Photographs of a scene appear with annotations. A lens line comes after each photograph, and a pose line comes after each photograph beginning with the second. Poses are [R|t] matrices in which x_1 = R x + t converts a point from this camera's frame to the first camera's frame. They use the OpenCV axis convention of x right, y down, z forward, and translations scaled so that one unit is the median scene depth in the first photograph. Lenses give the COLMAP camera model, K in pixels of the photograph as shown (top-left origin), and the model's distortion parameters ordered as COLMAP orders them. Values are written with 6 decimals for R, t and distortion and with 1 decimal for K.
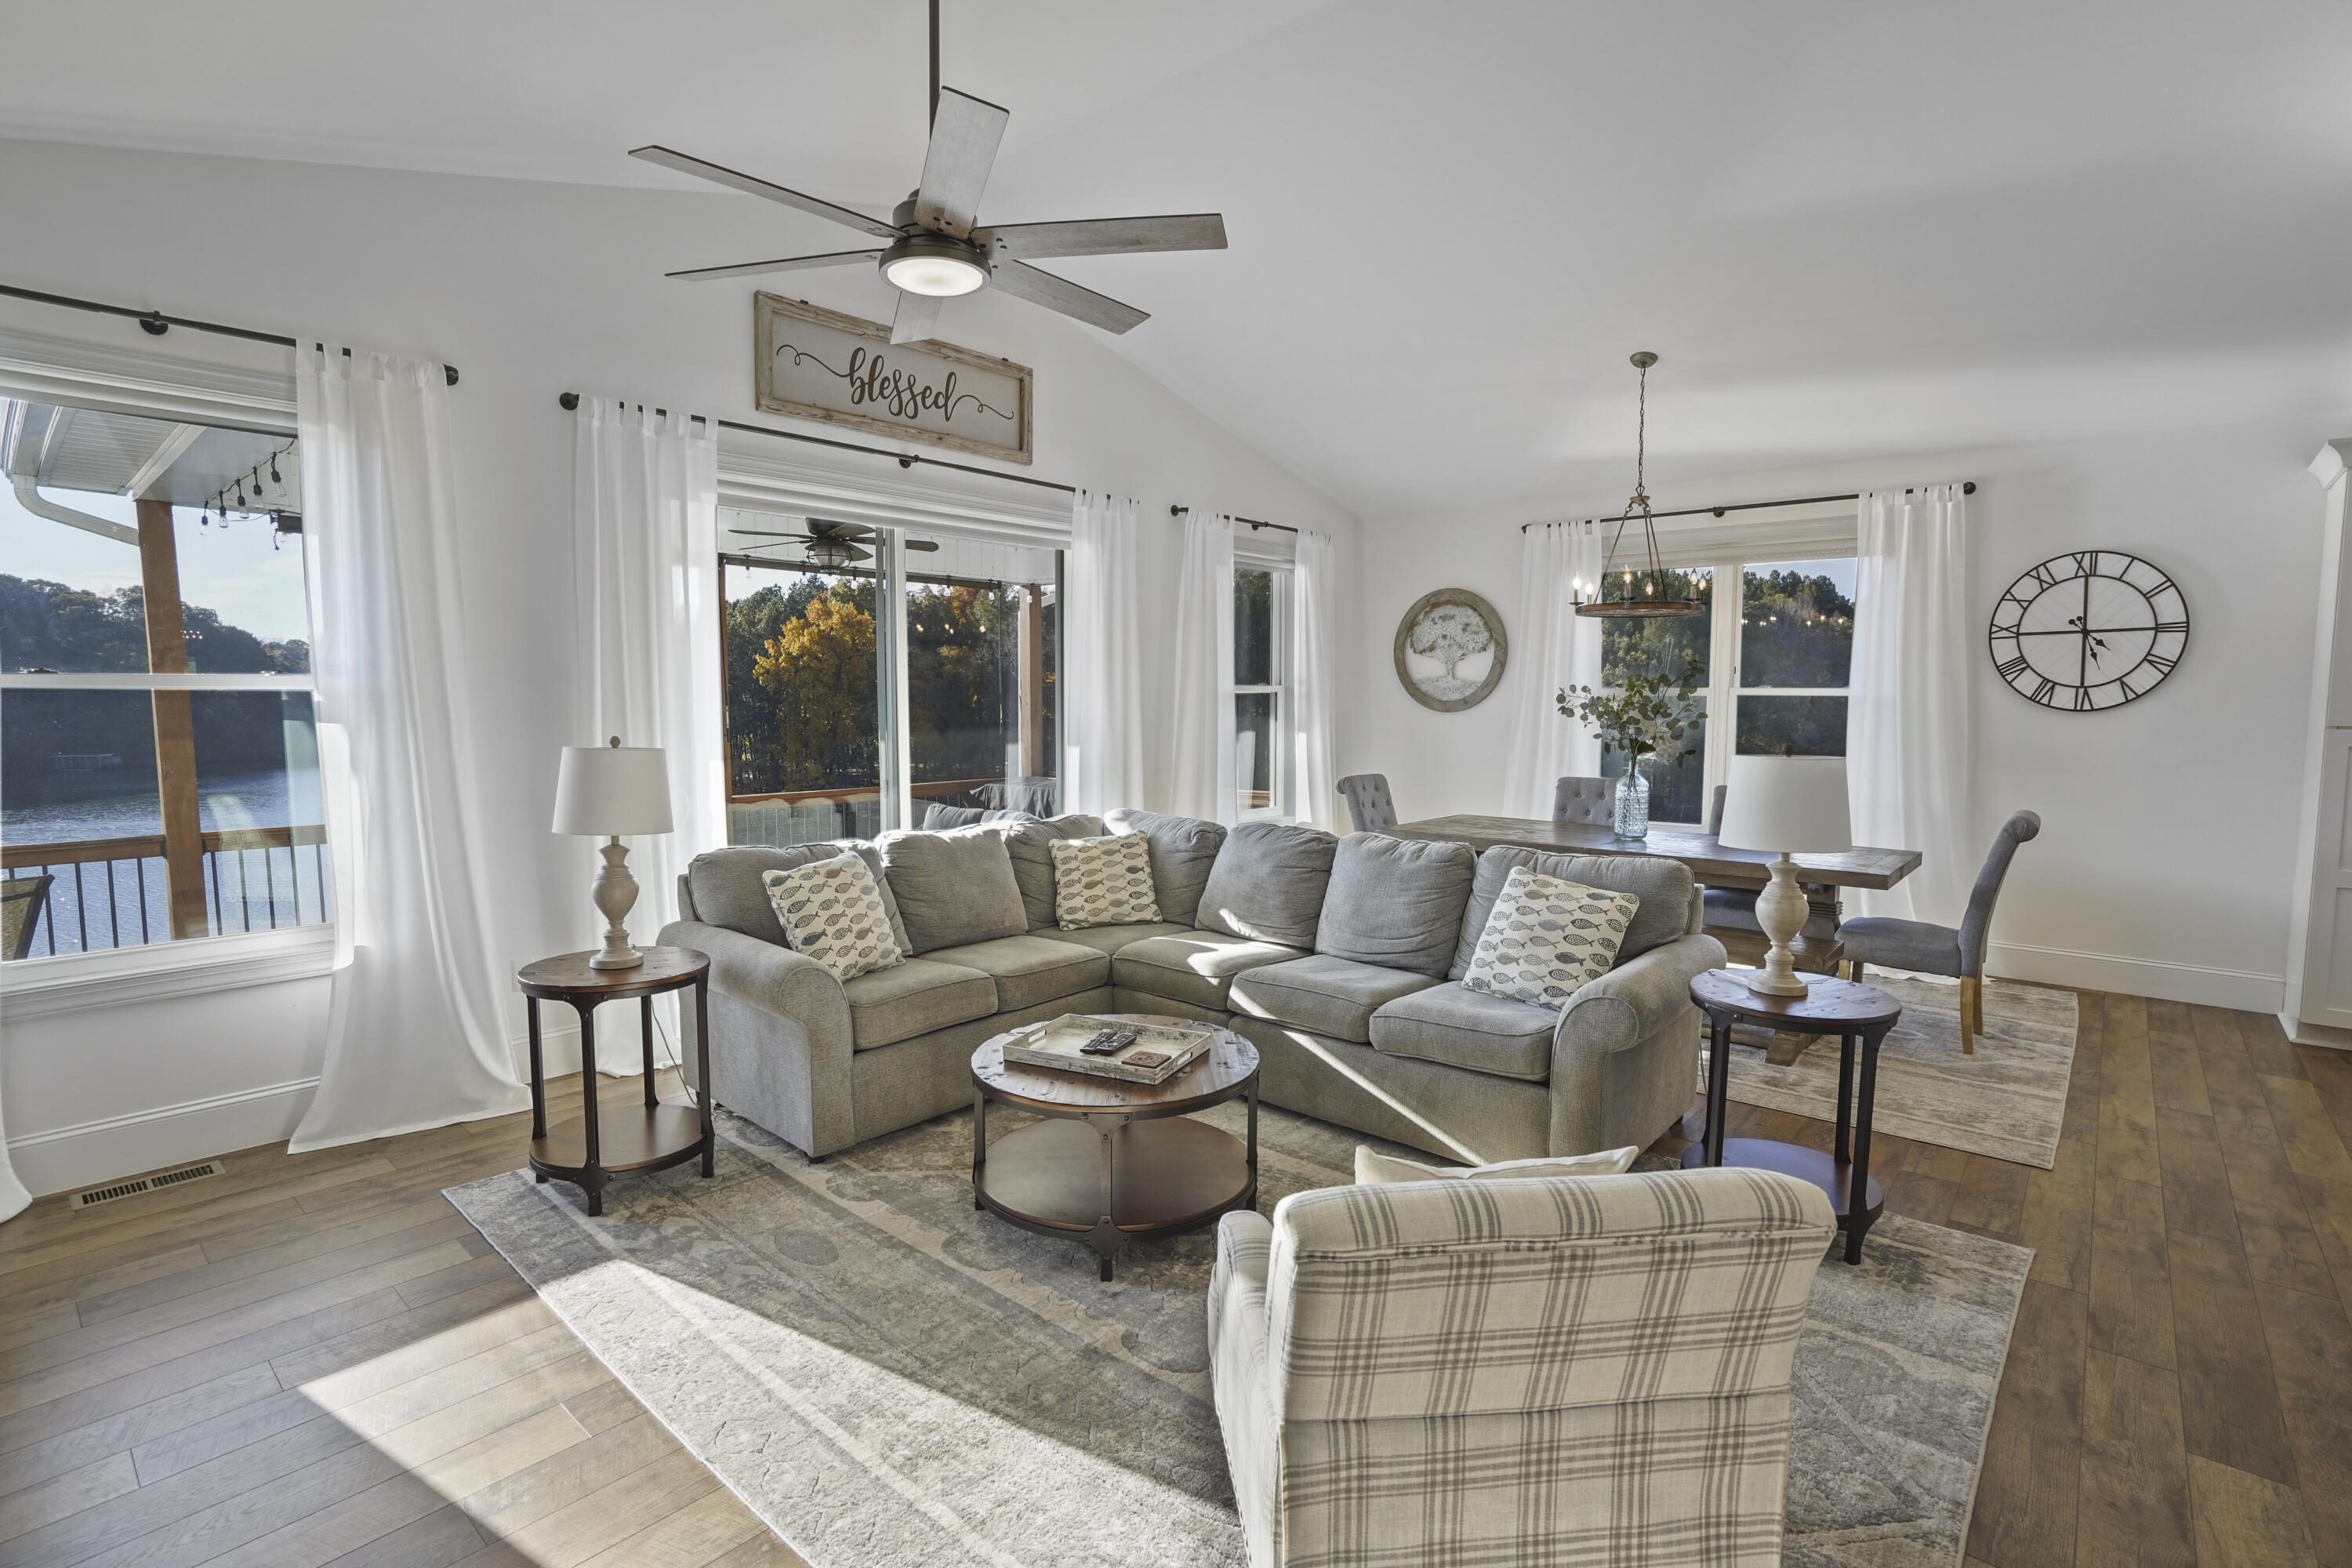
lens RADIAL K [[1092.3, 0, 1169.9], [0, 1092.3, 787.7], [0, 0, 1]] dist [-0.014241, 0.002380]
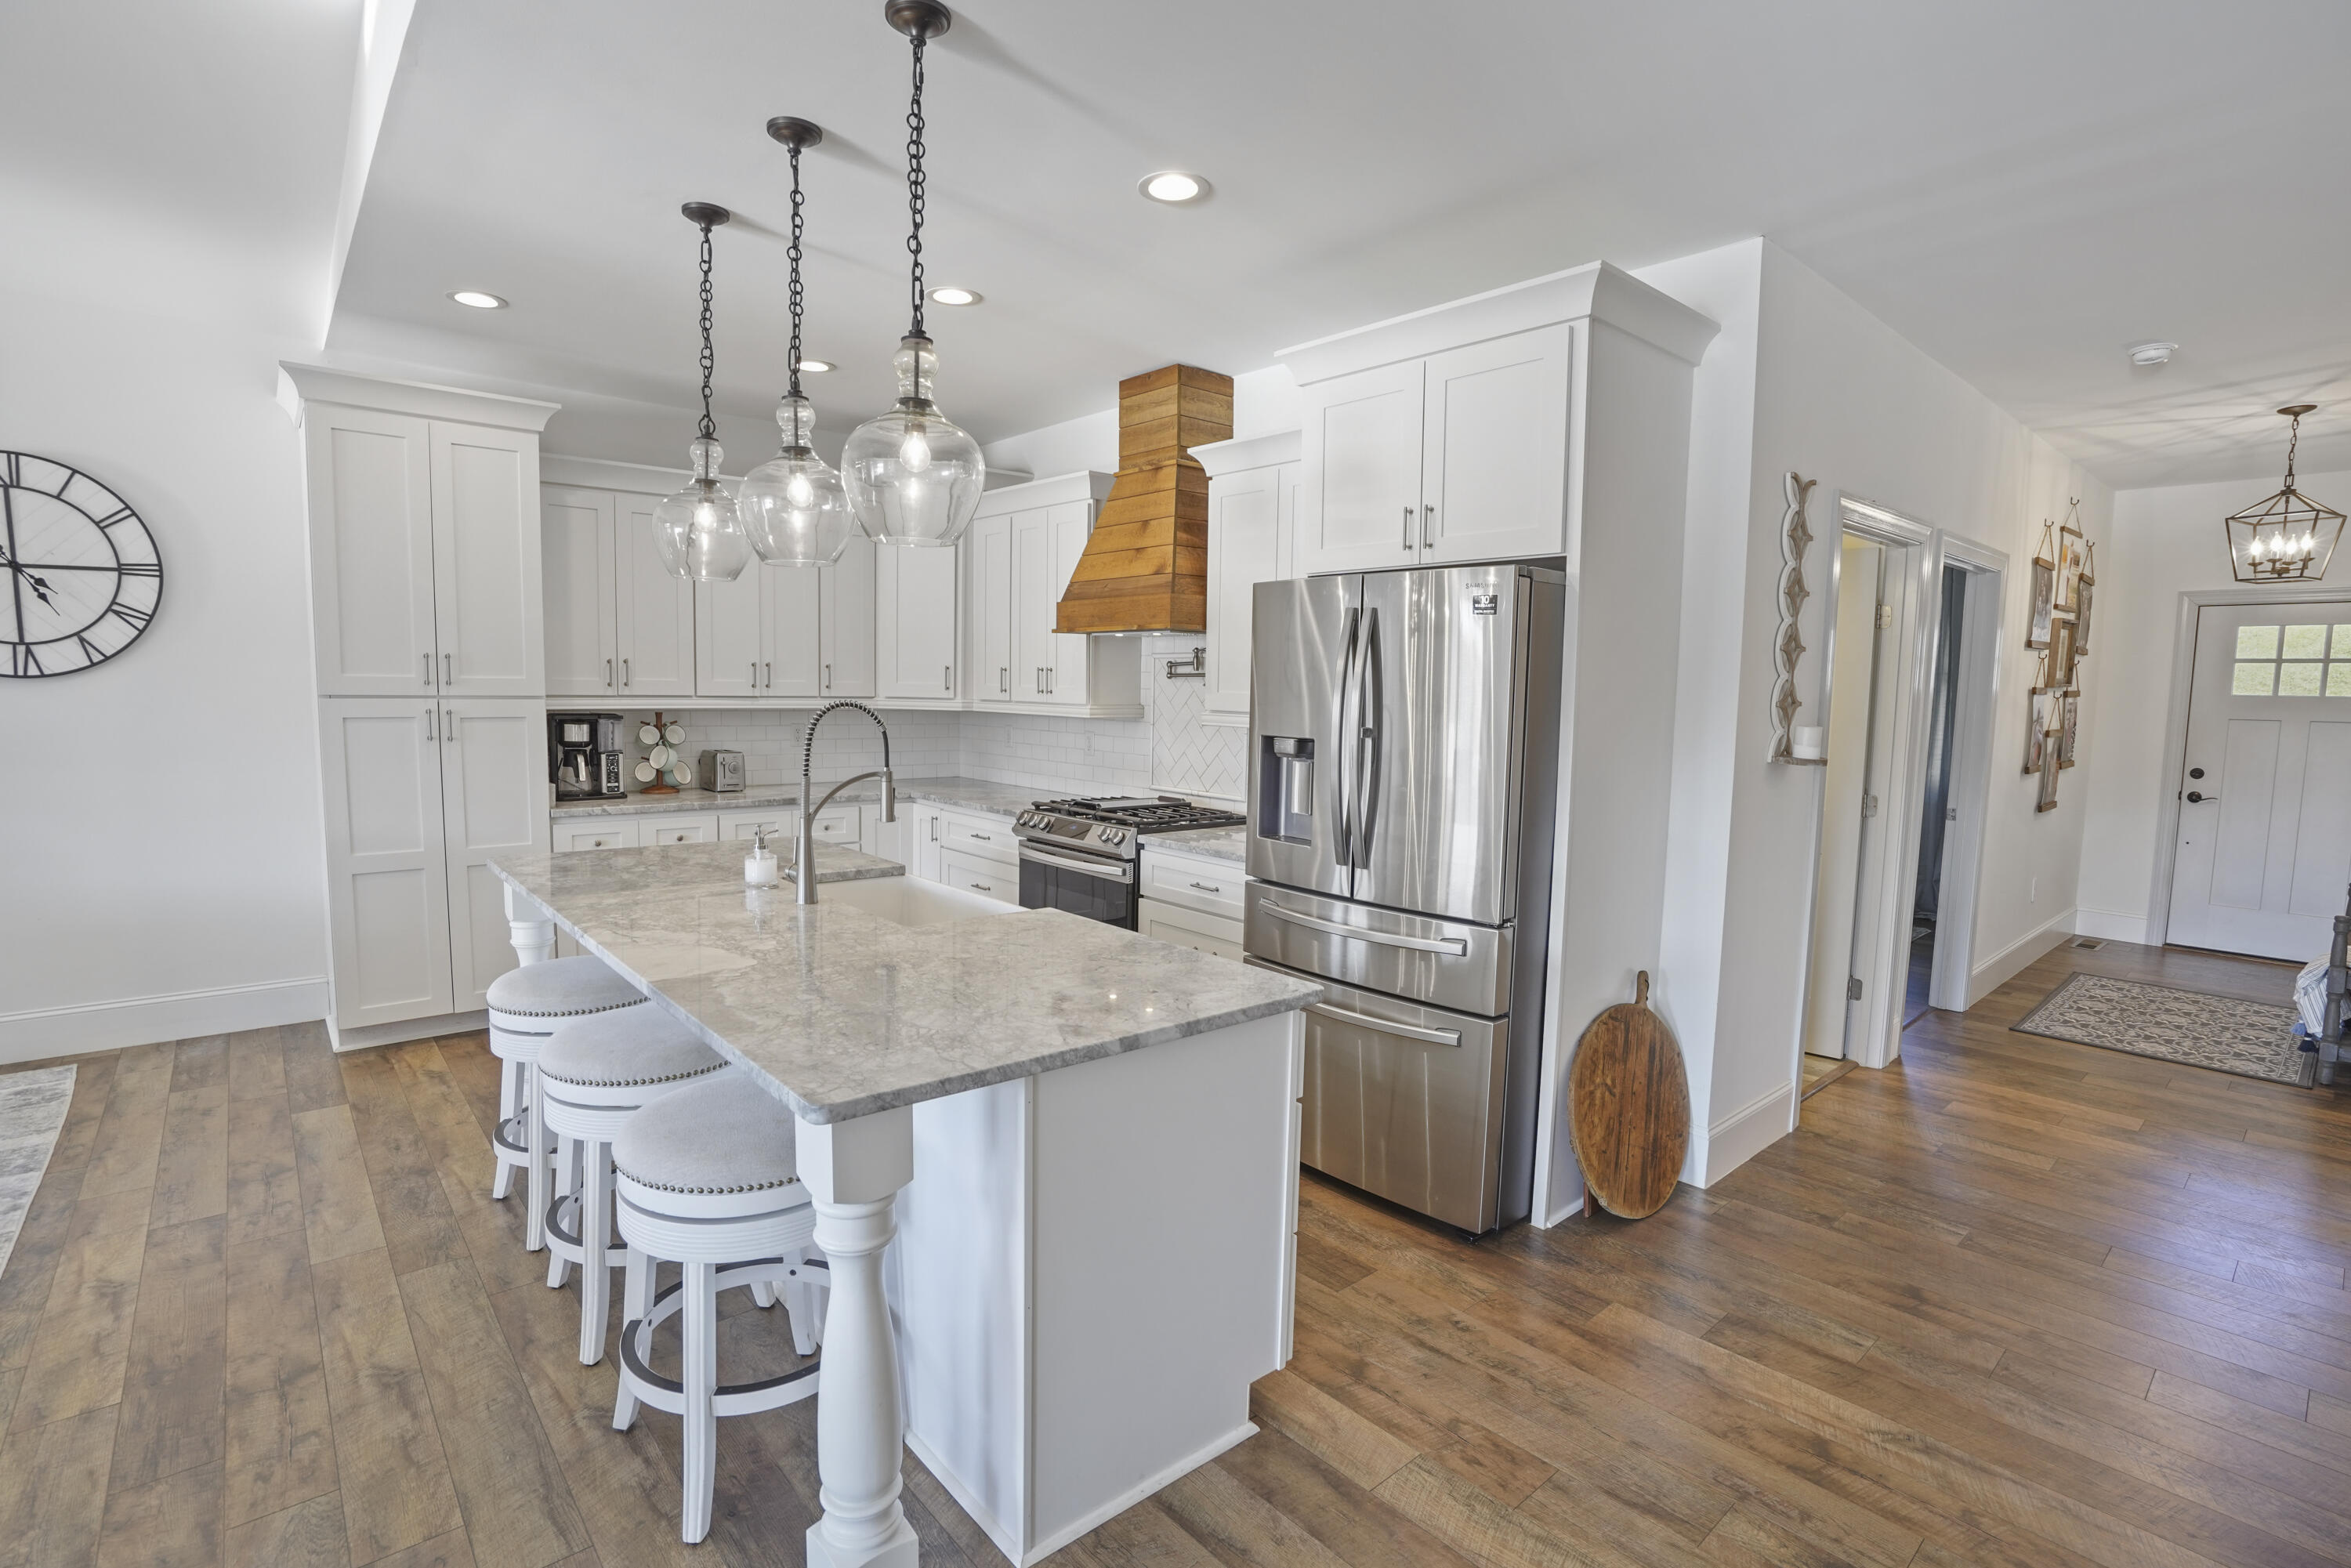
lens RADIAL K [[1091.8, 0, 1188.9], [0, 1091.8, 783.0], [0, 0, 1]] dist [-0.014241, 0.002380]
pose [[0.129690, -0.089100, 0.987543, 0.264190], [0.067288, 0.994449, 0.080886, -0.008233], [-0.989269, 0.055959, 0.134966, 0.169014]]
